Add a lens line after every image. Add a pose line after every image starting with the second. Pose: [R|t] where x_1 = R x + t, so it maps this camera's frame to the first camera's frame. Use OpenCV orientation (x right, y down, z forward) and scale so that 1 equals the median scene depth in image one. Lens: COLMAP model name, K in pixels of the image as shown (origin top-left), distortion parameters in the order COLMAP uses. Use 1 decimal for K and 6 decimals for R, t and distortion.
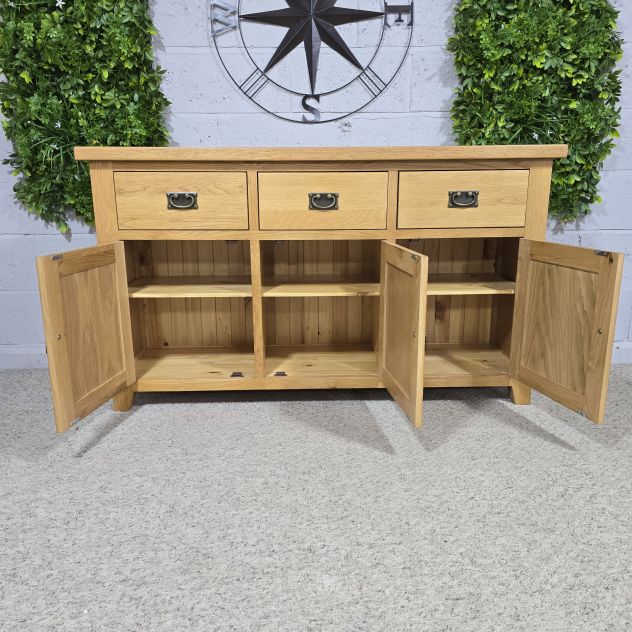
lens RADIAL K [[565.7, 0, 316.0], [0, 565.7, 316.0], [0, 0, 1]] dist [0.081873, -0.047904]
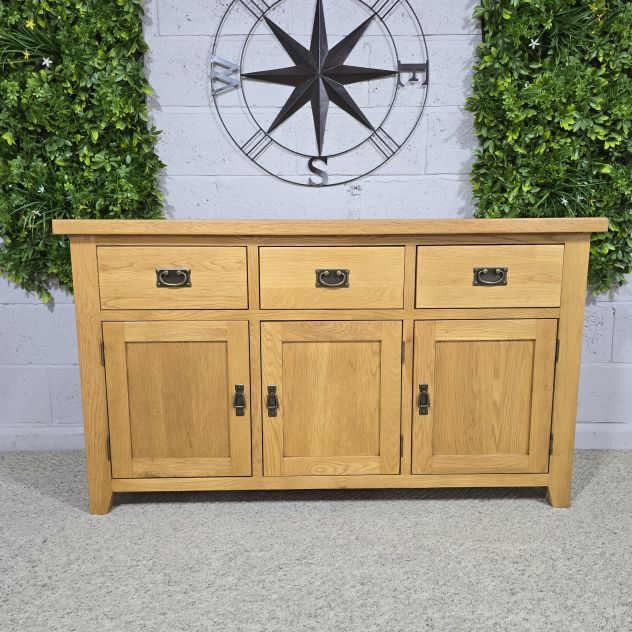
lens RADIAL K [[565.7, 0, 316.0], [0, 565.7, 316.0], [0, 0, 1]] dist [0.081873, -0.047904]
pose [[0.999981, 0.003894, -0.004806, -0.006799], [-0.004183, 0.998088, -0.061669, -0.075201], [0.004557, 0.061688, 0.998085, 0.101518]]
